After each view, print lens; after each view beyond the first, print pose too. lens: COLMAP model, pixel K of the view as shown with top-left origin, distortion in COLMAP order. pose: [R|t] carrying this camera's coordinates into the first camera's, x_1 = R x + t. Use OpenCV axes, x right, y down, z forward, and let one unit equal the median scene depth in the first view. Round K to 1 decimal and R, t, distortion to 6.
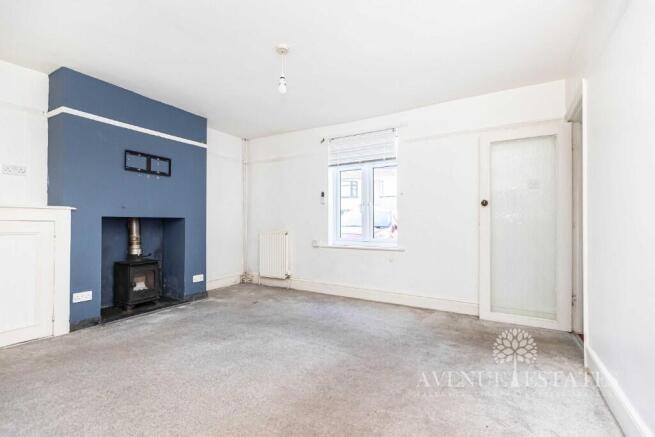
lens RADIAL K [[296.5, 0, 326.2], [0, 296.5, 221.5], [0, 0, 1]] dist [0.000455, 0.000124]
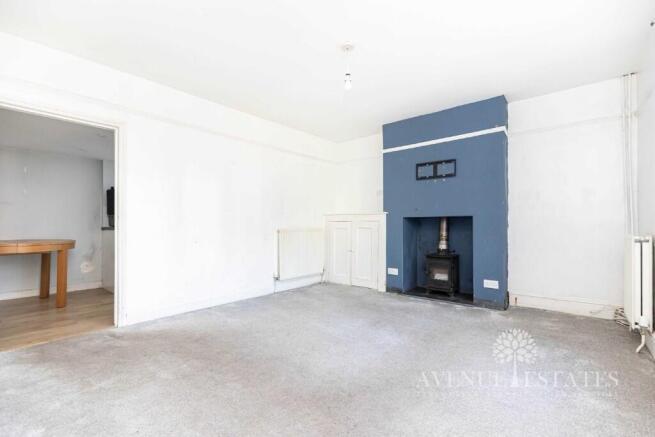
lens RADIAL K [[296.5, 0, 326.2], [0, 296.5, 221.5], [0, 0, 1]] dist [0.000455, 0.000124]
pose [[-0.166986, -0.014699, -0.985850, 0.596954], [0.007785, 0.999838, -0.016226, 0.020016], [0.985929, -0.010385, -0.166845, 0.773376]]
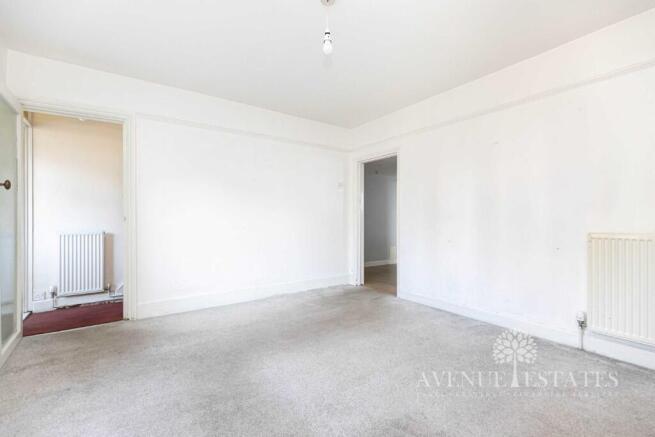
lens RADIAL K [[296.5, 0, 326.2], [0, 296.5, 221.5], [0, 0, 1]] dist [0.000455, 0.000124]
pose [[-0.915437, -0.012371, 0.402272, -0.316355], [-0.014553, 0.999891, -0.002369, 0.012747], [-0.402199, -0.008023, -0.915517, 1.210008]]
